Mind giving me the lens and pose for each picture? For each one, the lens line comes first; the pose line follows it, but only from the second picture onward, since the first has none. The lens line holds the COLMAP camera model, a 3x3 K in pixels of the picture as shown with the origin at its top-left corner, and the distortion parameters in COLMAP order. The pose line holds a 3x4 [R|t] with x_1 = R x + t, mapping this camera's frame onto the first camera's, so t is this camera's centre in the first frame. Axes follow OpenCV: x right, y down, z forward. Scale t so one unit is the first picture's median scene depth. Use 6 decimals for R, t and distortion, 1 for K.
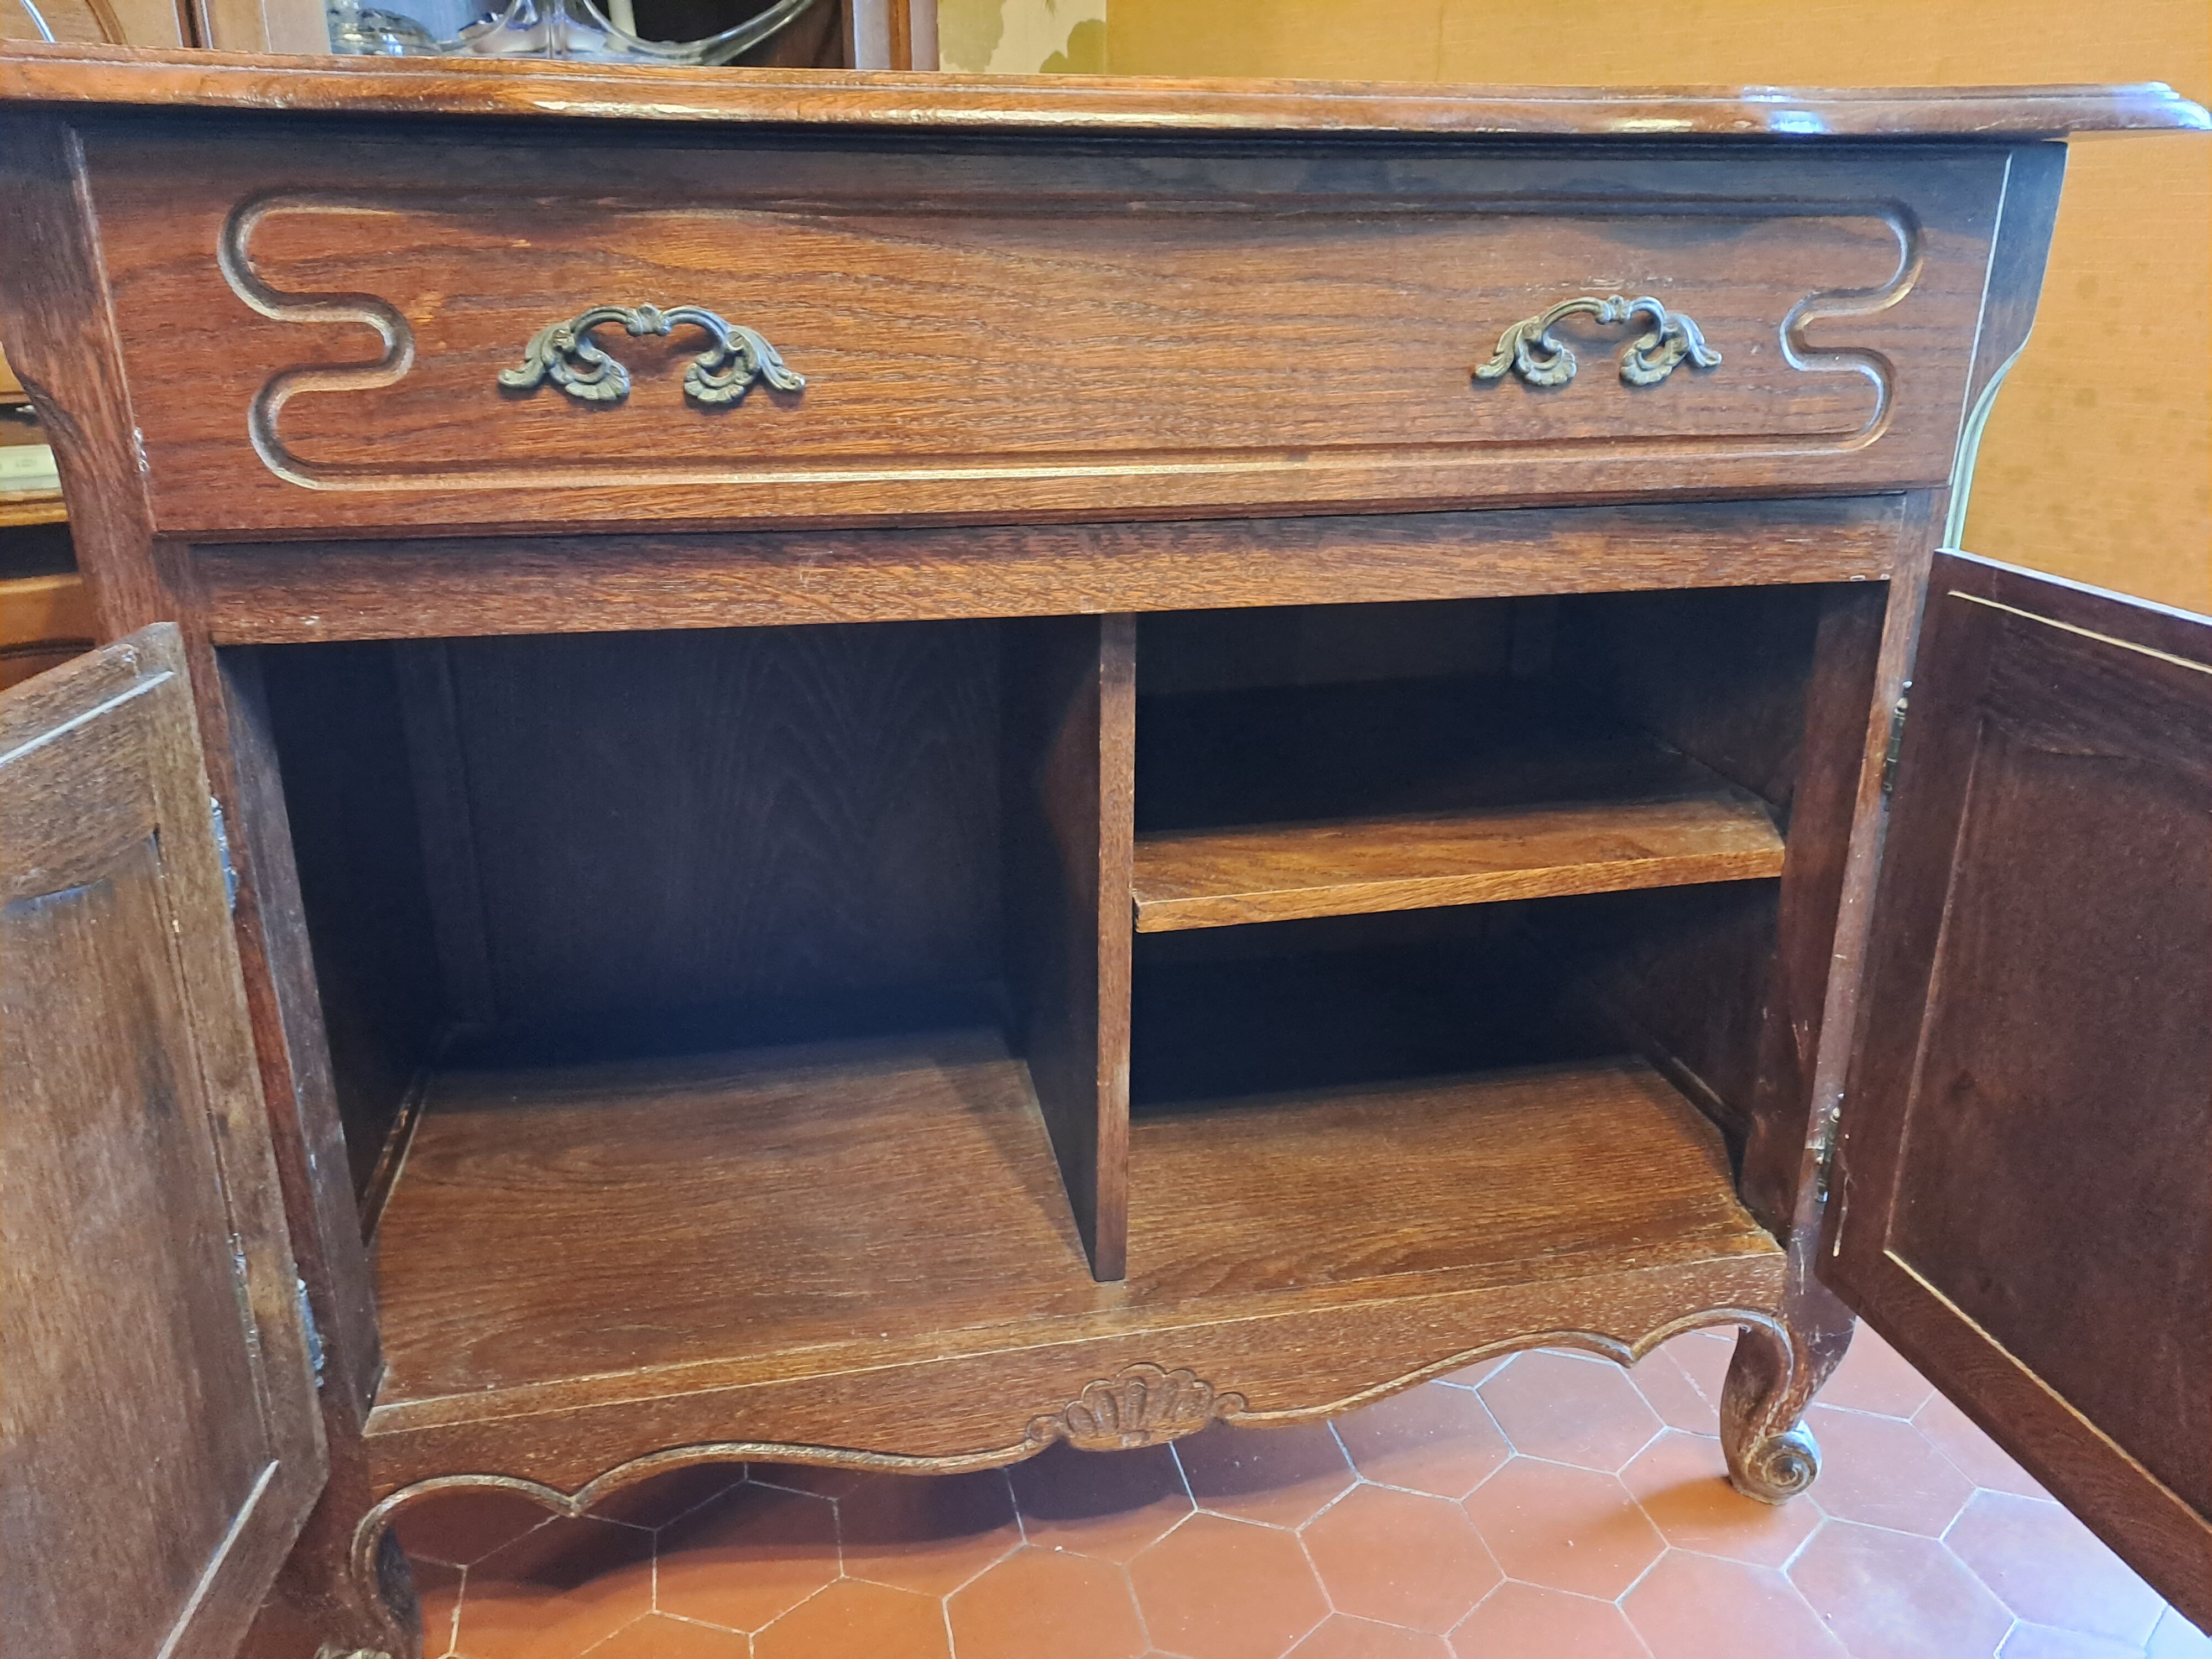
lens RADIAL K [[1622.5, 0, 1099.0], [0, 1622.5, 823.4], [0, 0, 1]] dist [0.005771, -0.007795]
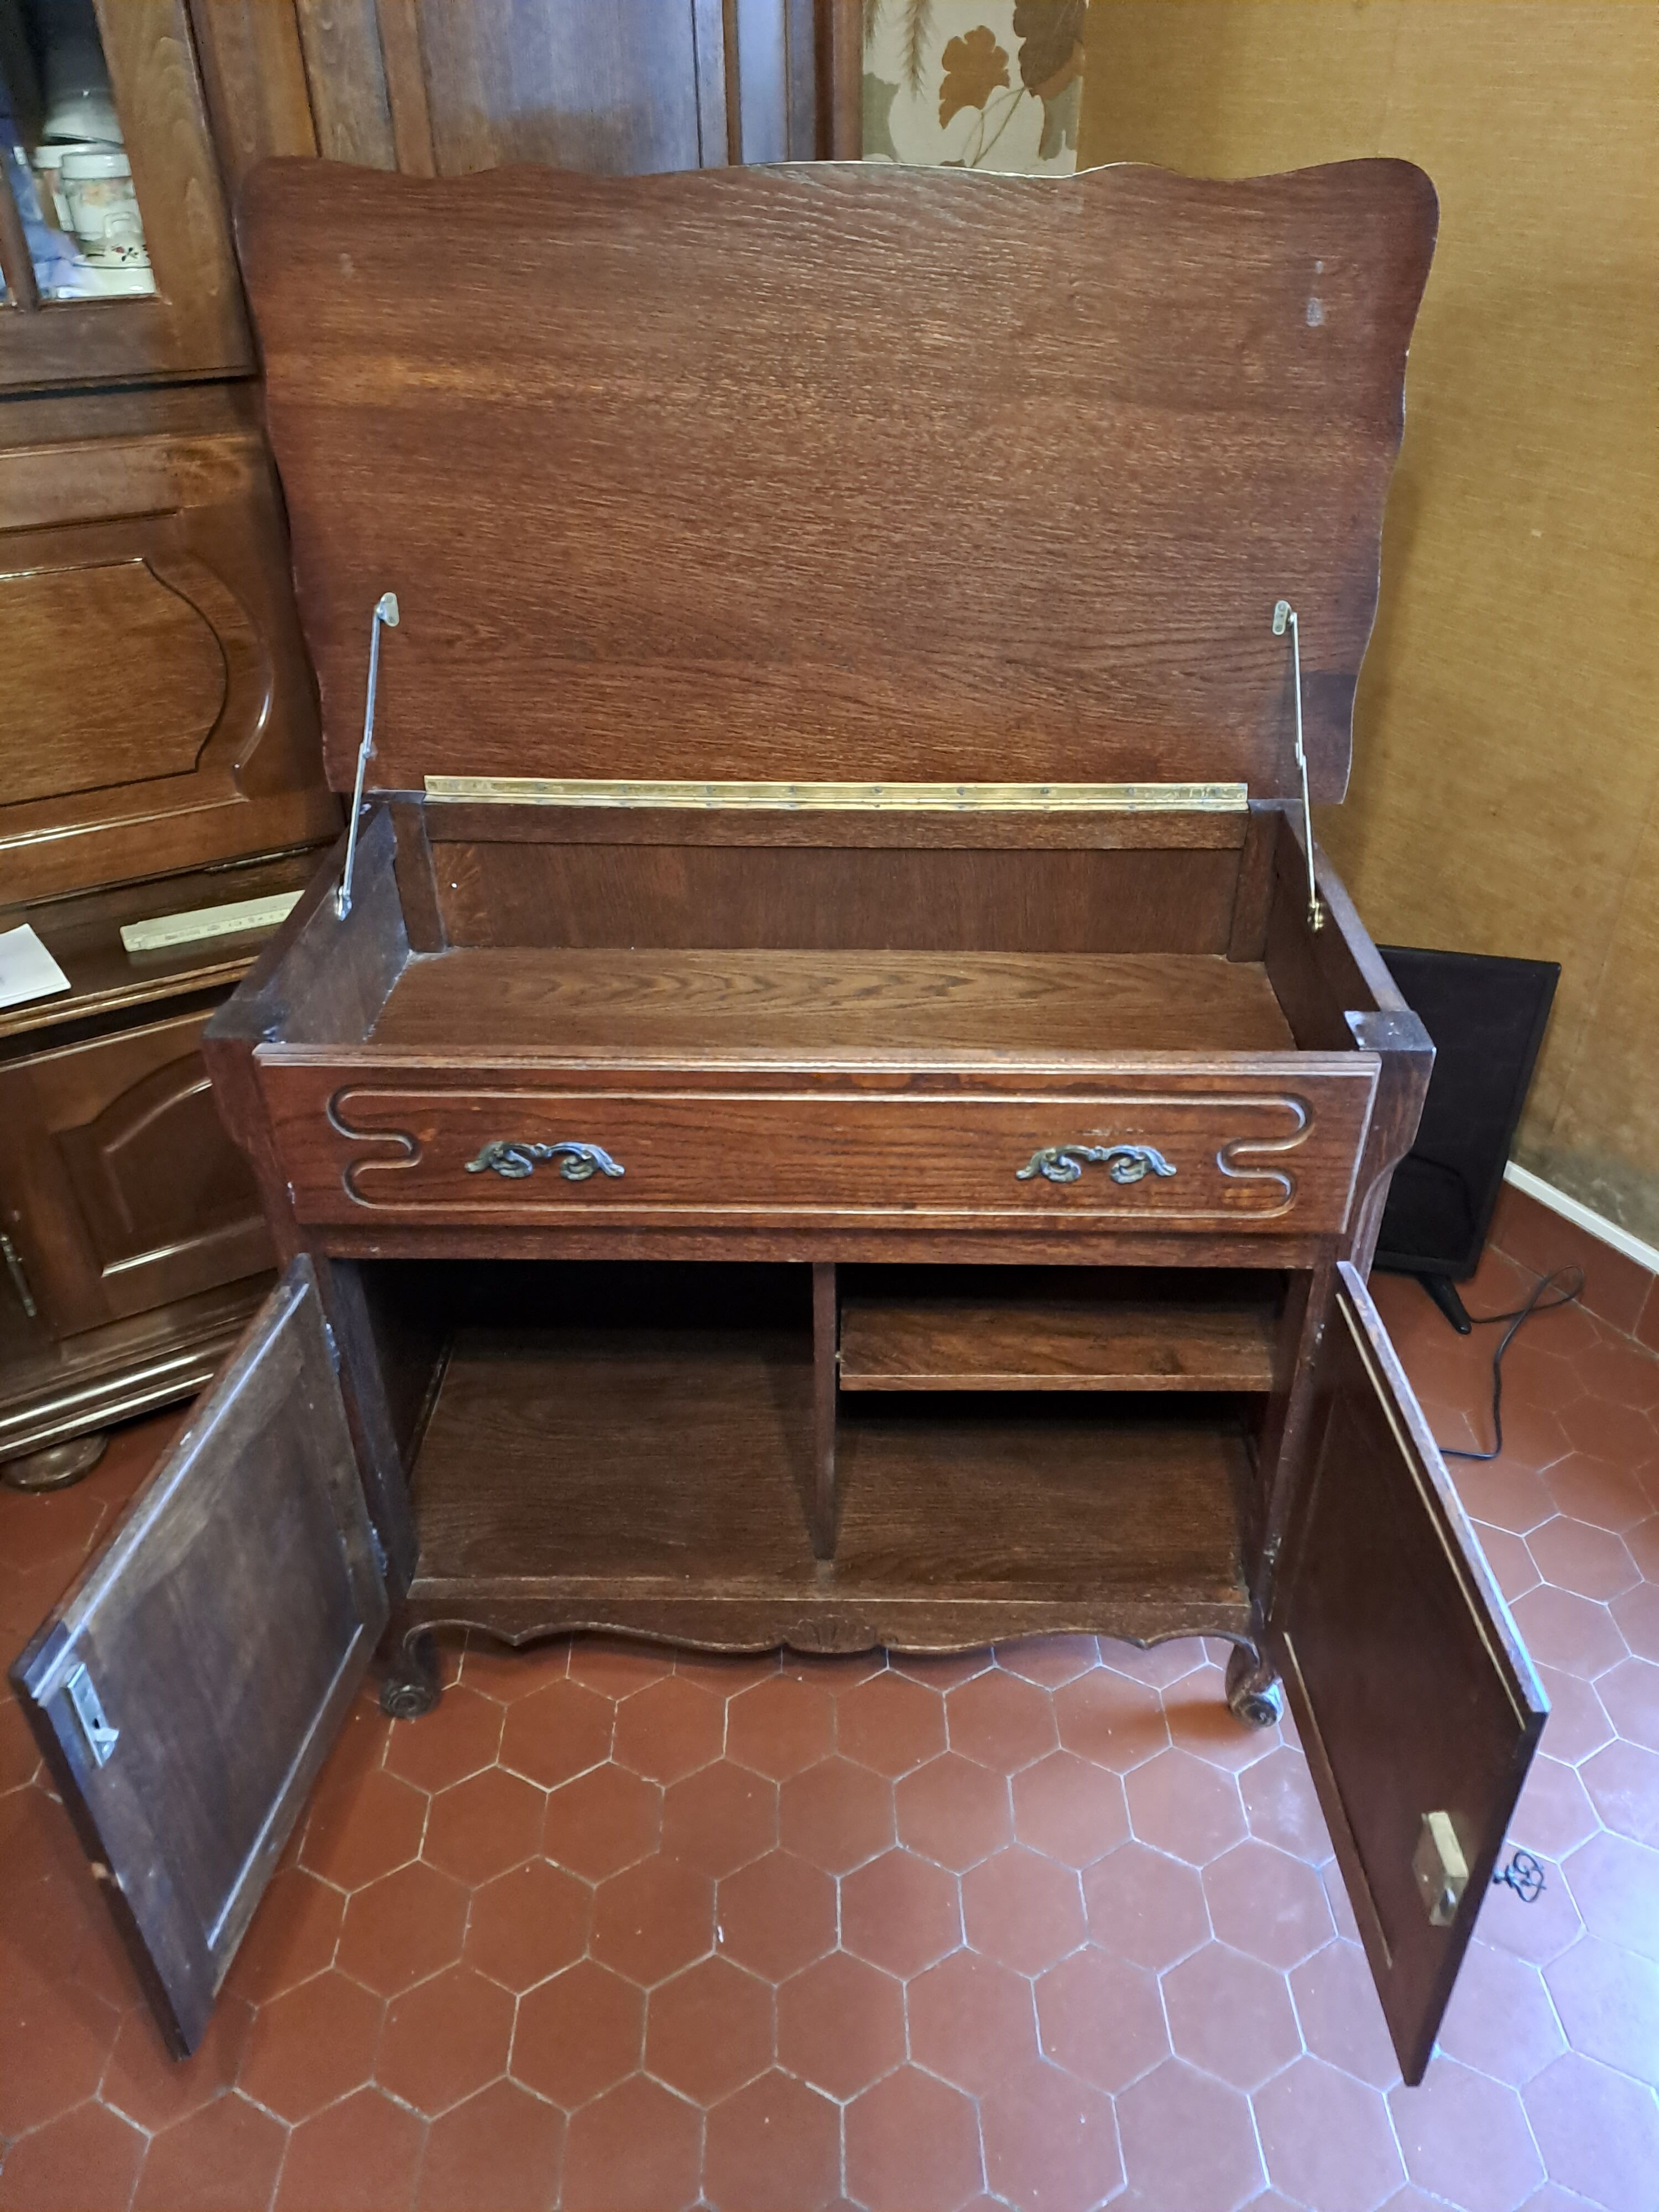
lens RADIAL K [[1622.5, 0, 829.5], [0, 1622.5, 1106.0], [0, 0, 1]] dist [0.005771, -0.007795]
pose [[0.976233, 0.110663, -0.186338, 0.286136], [-0.061923, 0.966391, 0.249506, -0.618233], [0.207687, -0.232037, 0.950276, -0.506909]]
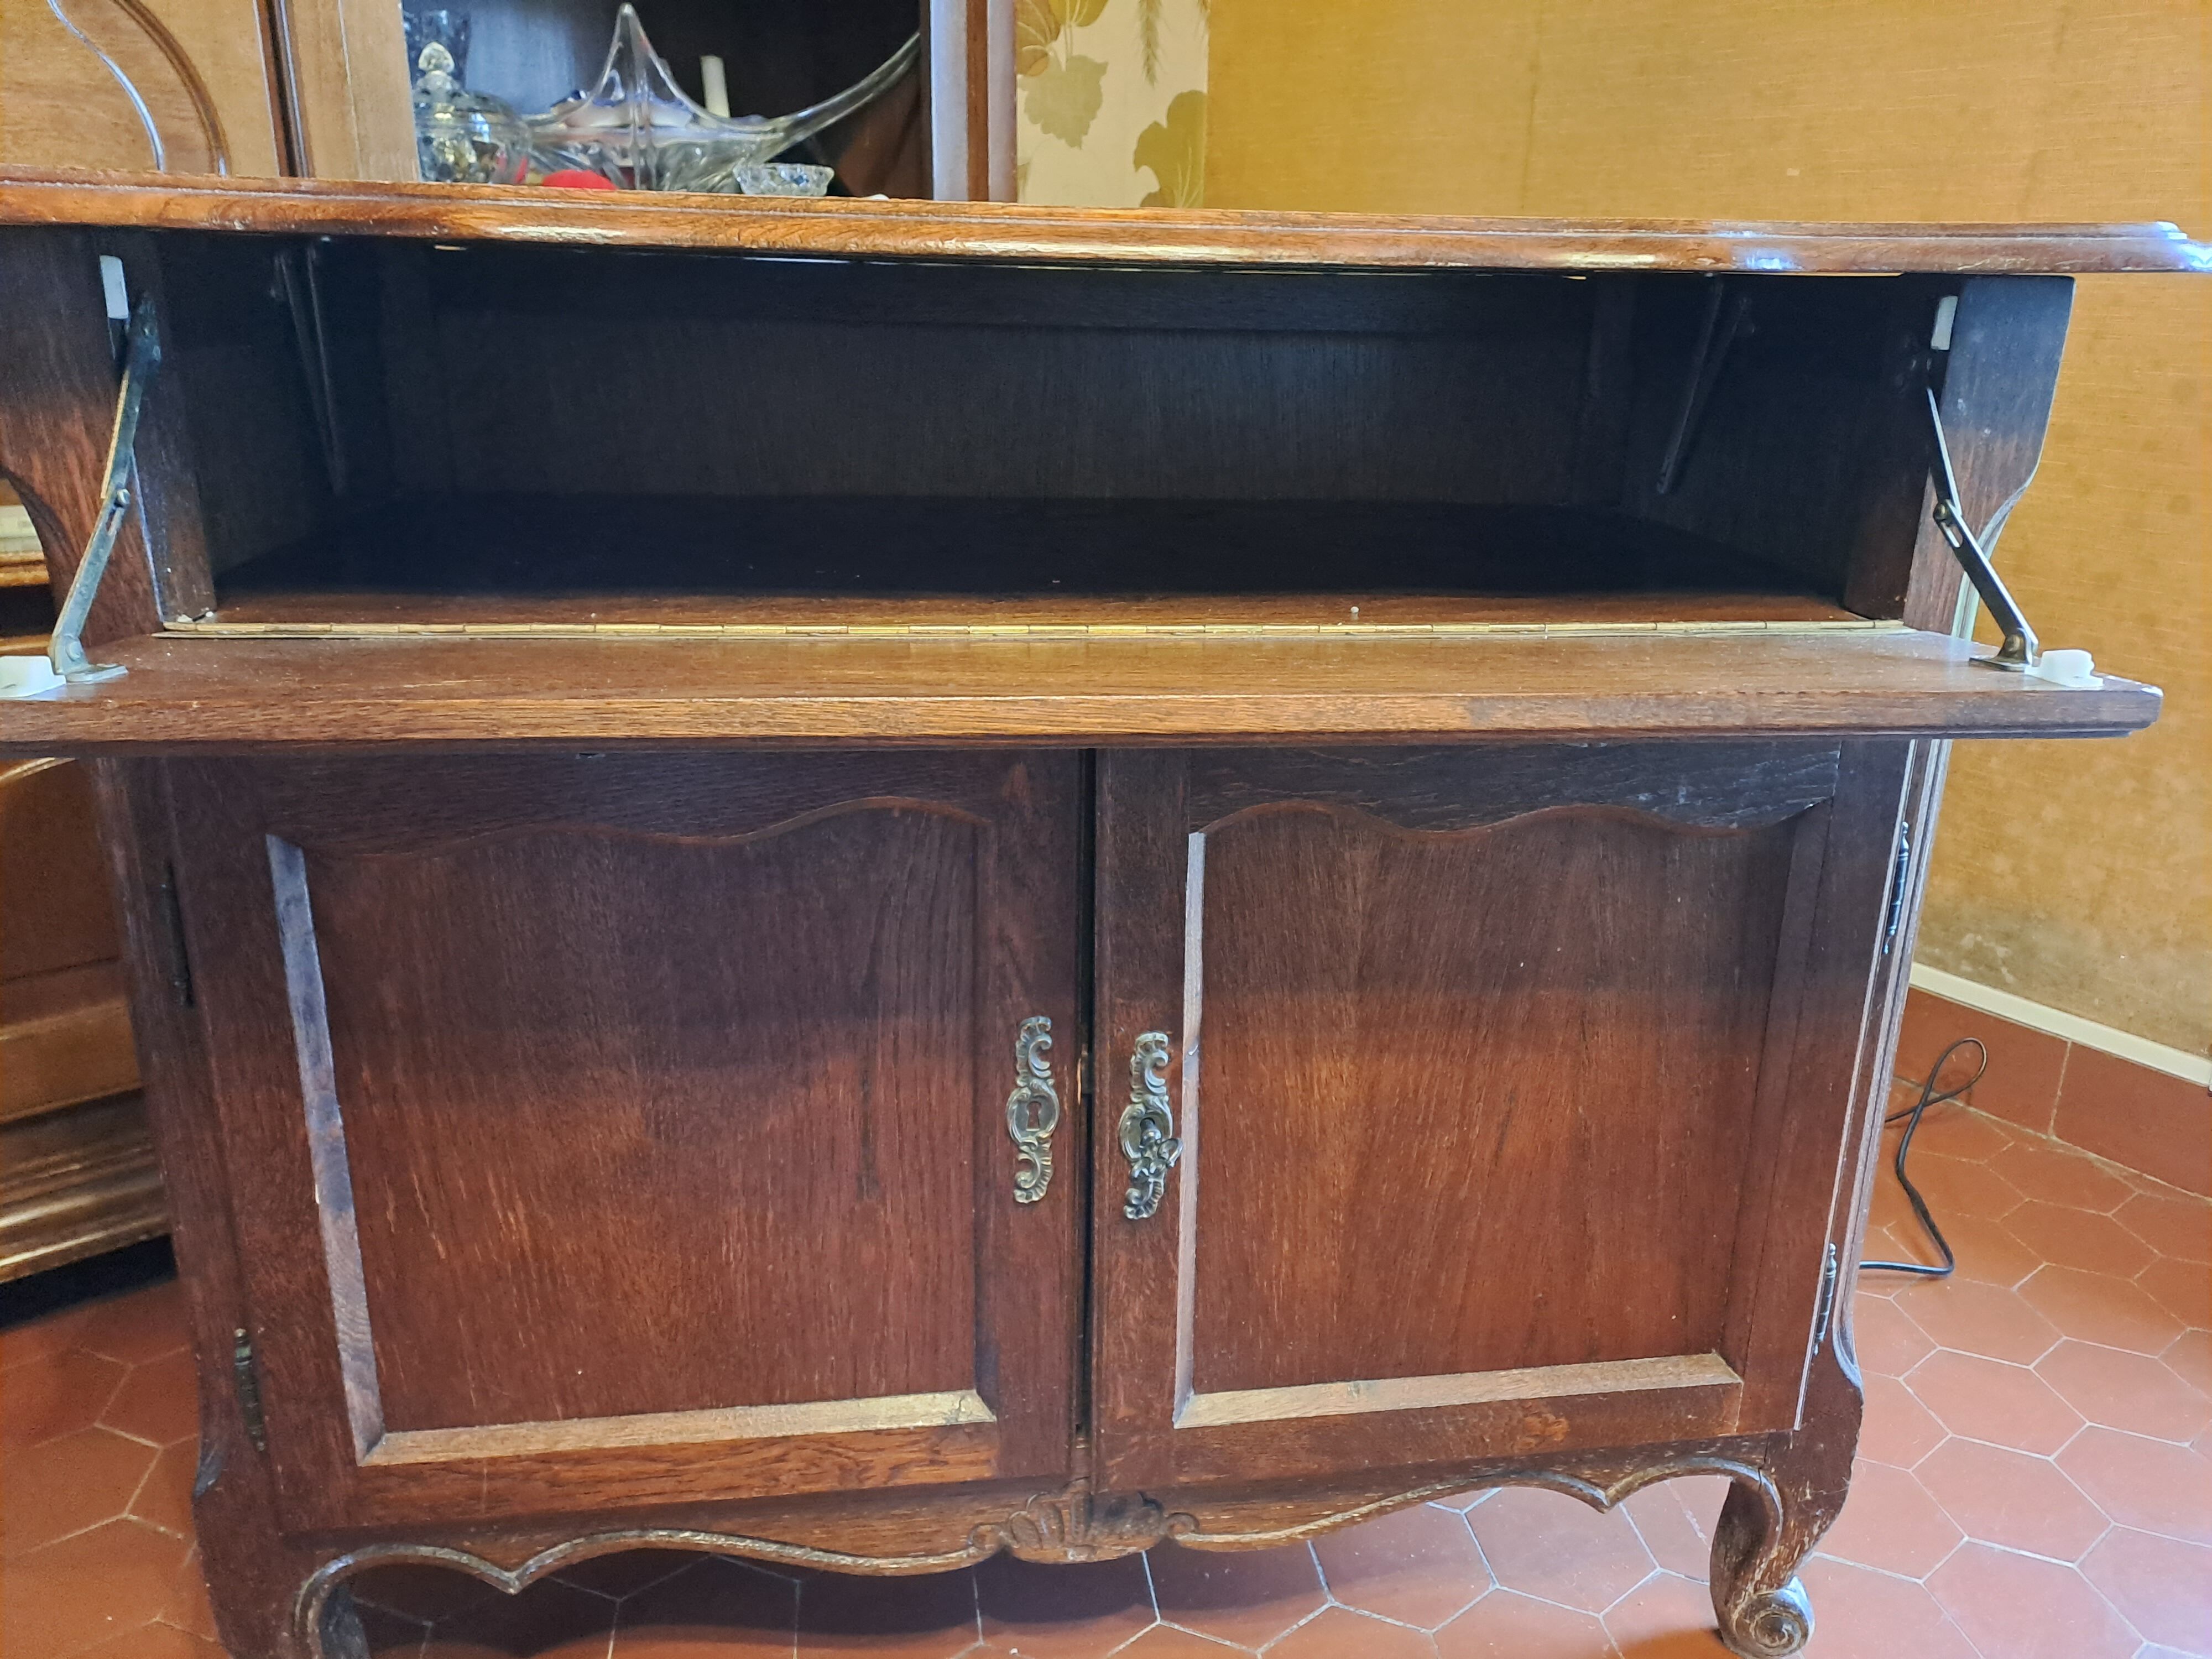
lens RADIAL K [[1623.2, 0, 1108.7], [0, 1623.2, 814.9], [0, 0, 1]] dist [-0.001075, -0.002548]
pose [[0.996588, 0.043226, -0.070312, 0.091675], [-0.045243, 0.998602, -0.027349, -0.041817], [0.069031, 0.030437, 0.997150, 0.010129]]
